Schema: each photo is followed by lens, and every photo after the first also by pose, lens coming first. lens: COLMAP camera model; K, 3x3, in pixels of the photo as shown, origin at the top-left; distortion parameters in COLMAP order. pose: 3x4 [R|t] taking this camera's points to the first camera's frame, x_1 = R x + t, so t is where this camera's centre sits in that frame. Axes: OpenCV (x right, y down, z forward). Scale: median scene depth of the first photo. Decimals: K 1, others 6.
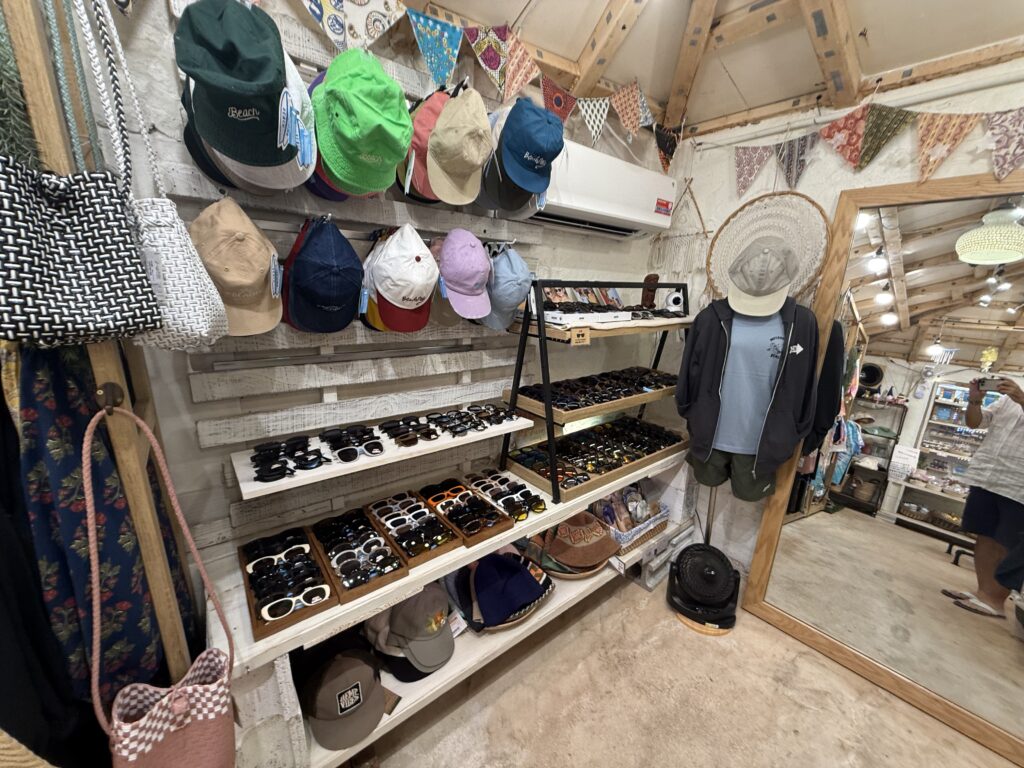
lens RADIAL K [[410.2, 0, 510.3], [0, 410.2, 384.3], [0, 0, 1]] dist [-0.002321, 0.000418]
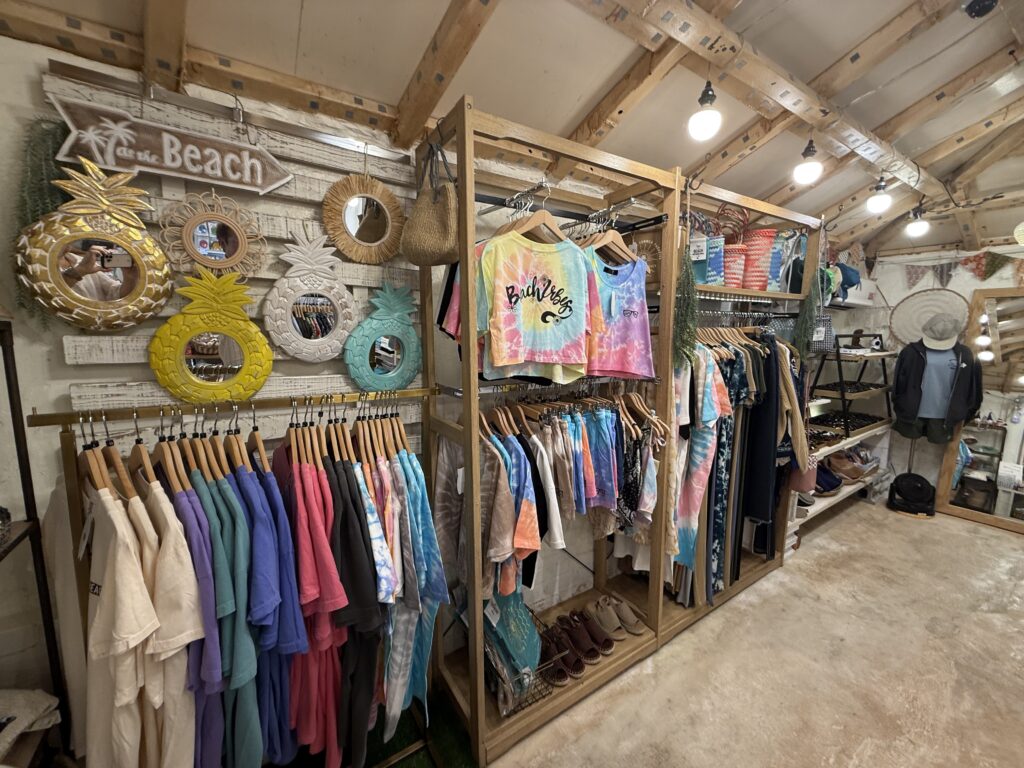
lens RADIAL K [[410.2, 0, 510.3], [0, 410.2, 384.3], [0, 0, 1]] dist [-0.002321, 0.000418]
pose [[0.995896, -0.003074, -0.090454, -1.070709], [-0.006972, 0.993847, -0.110542, 0.195491], [0.090237, 0.110719, 0.989747, -0.958429]]
